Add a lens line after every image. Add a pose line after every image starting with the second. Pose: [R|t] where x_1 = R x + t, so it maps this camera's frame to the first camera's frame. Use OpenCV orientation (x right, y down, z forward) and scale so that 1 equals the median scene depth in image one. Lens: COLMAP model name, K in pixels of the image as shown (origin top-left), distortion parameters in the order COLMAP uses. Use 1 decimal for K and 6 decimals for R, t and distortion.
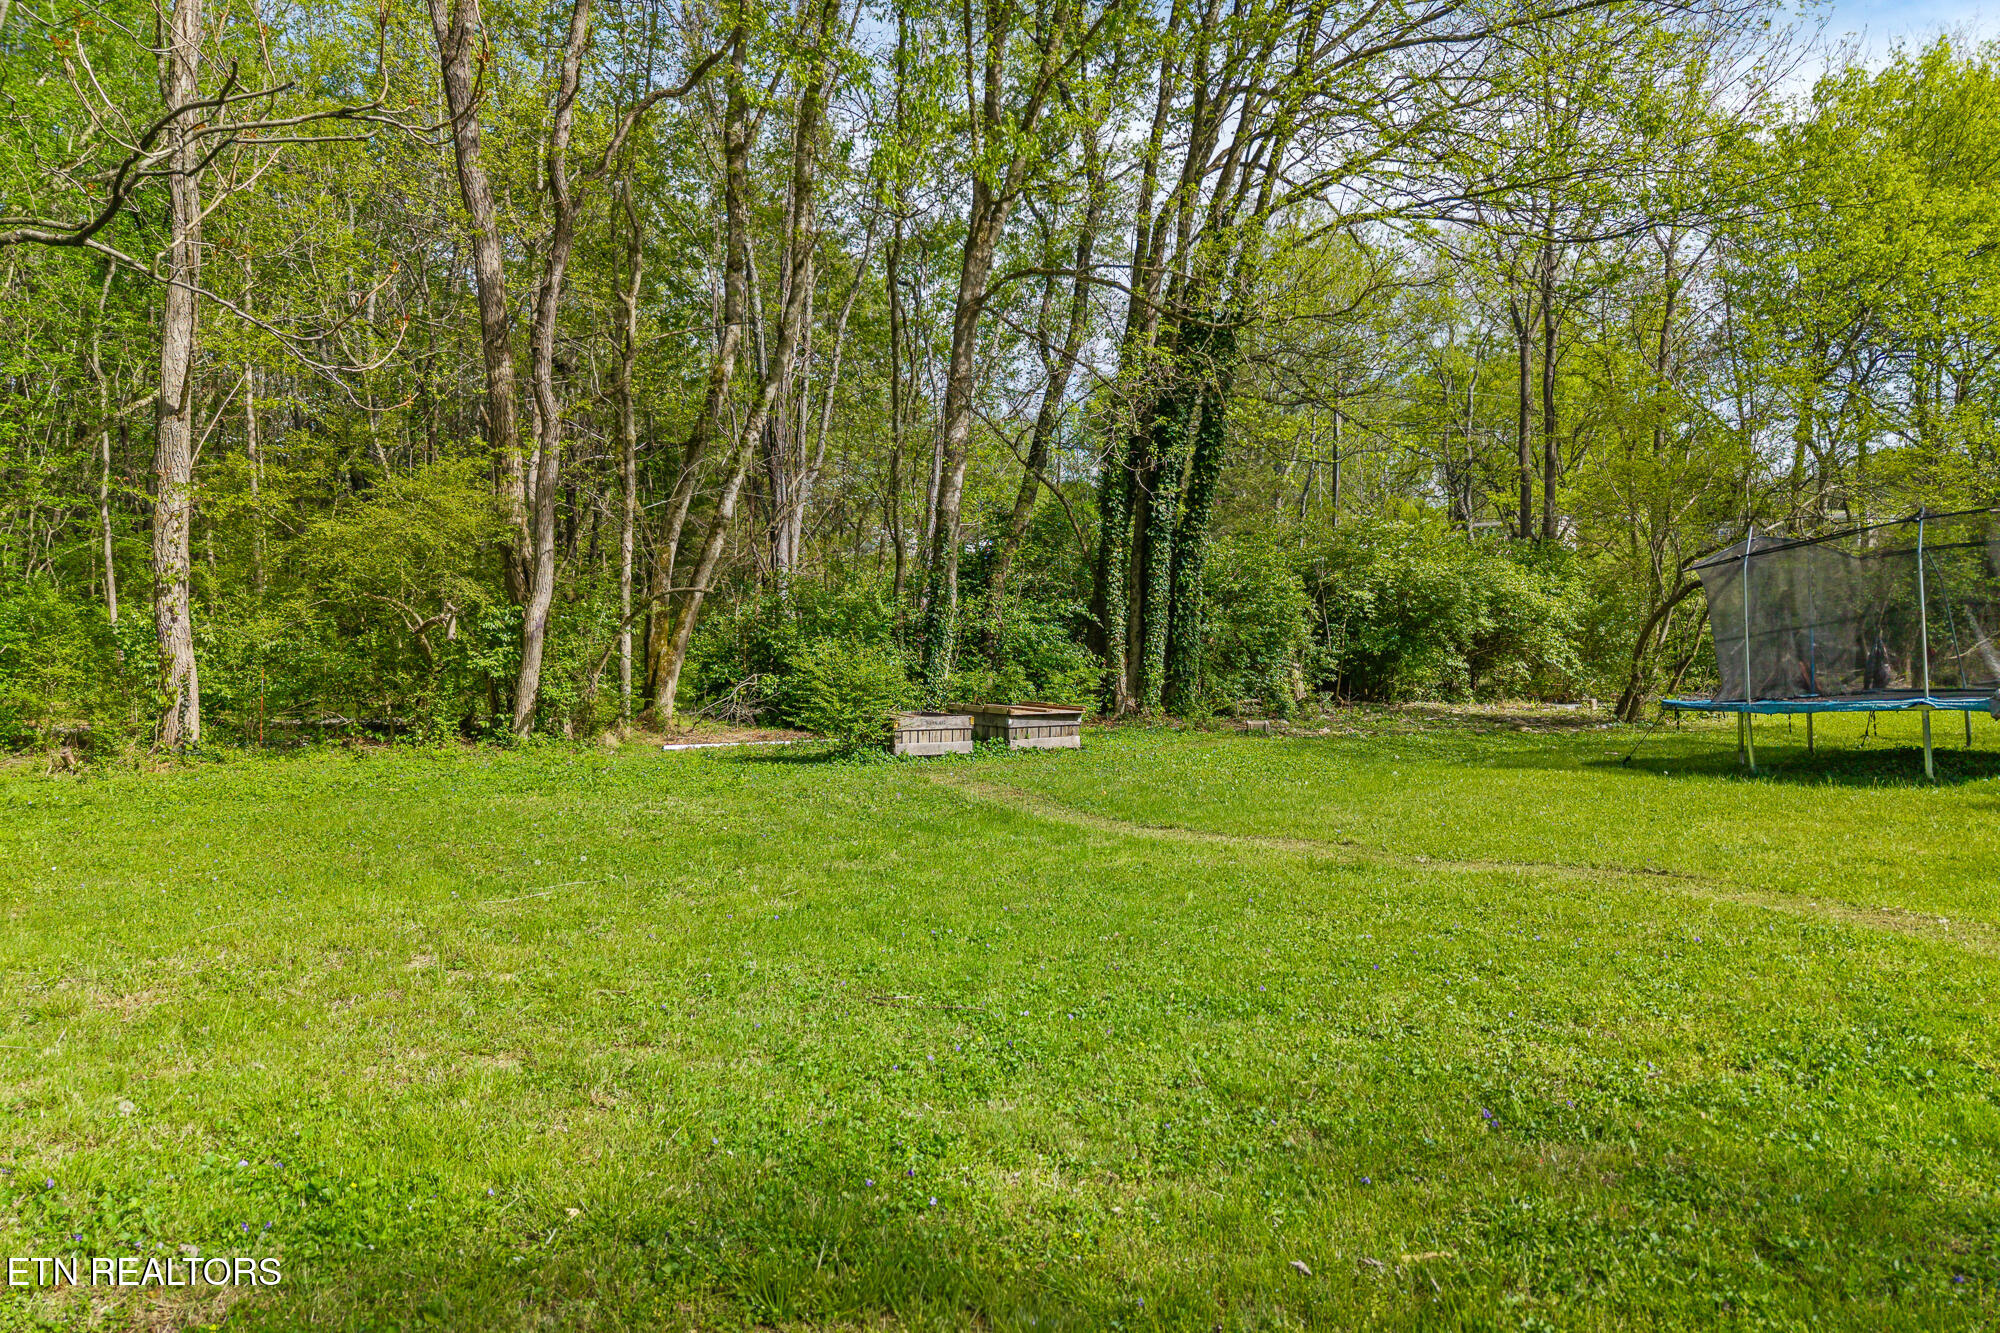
lens RADIAL K [[1360.3, 0, 1000.0], [0, 1360.3, 667.7], [0, 0, 1]] dist [0.003131, 0.000764]
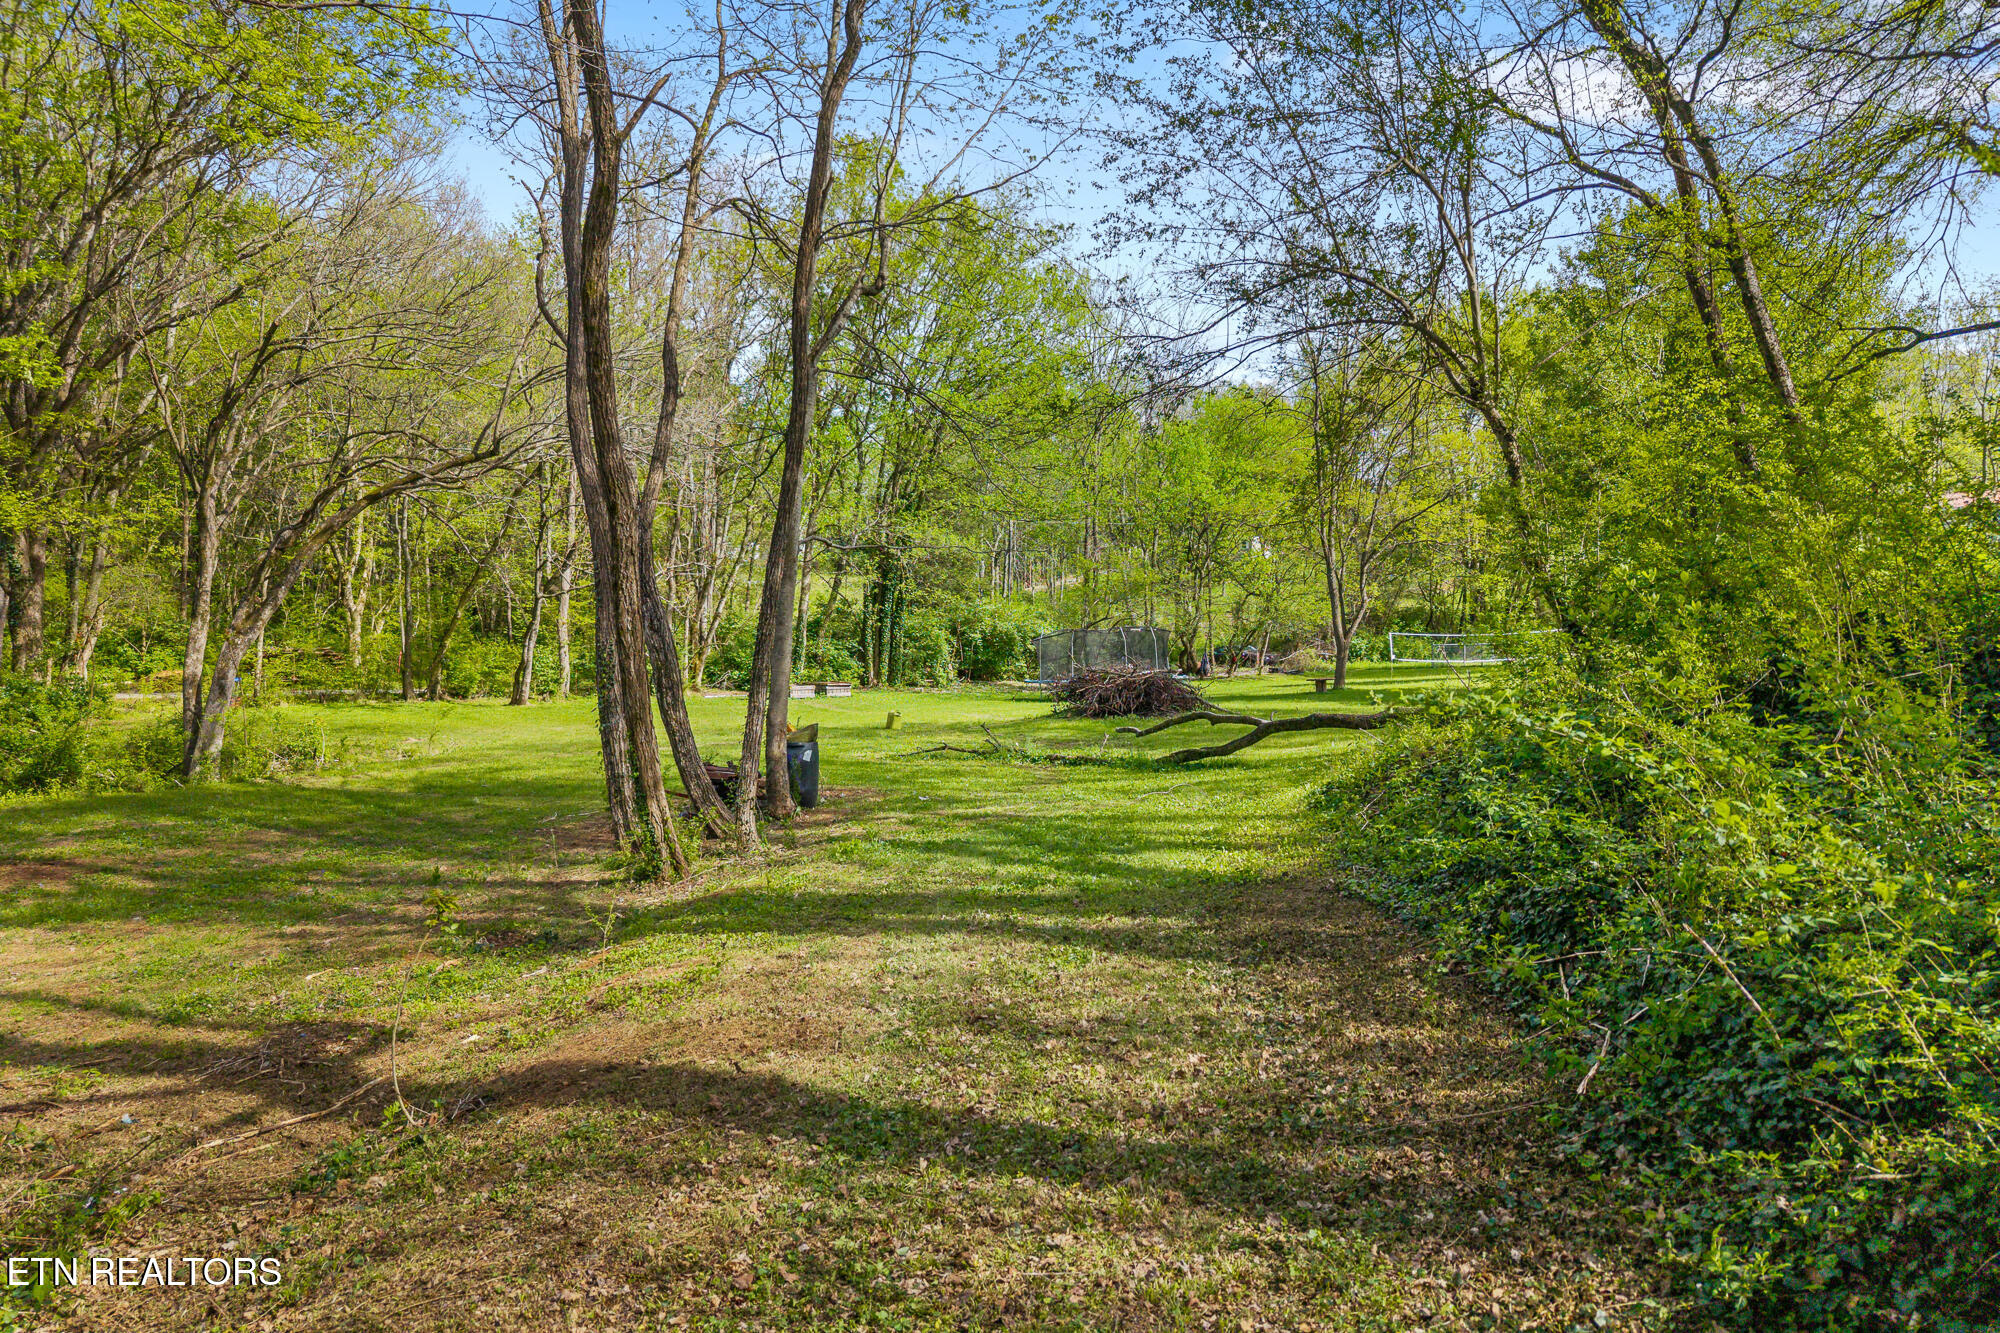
lens RADIAL K [[1360.3, 0, 1001.8], [0, 1360.3, 665.6], [0, 0, 1]] dist [0.003131, 0.000764]
pose [[0.990740, 0.000589, 0.135774, -0.013454], [-0.002207, 0.999928, 0.011761, -0.034240], [-0.135757, -0.011952, 0.990670, -1.542834]]
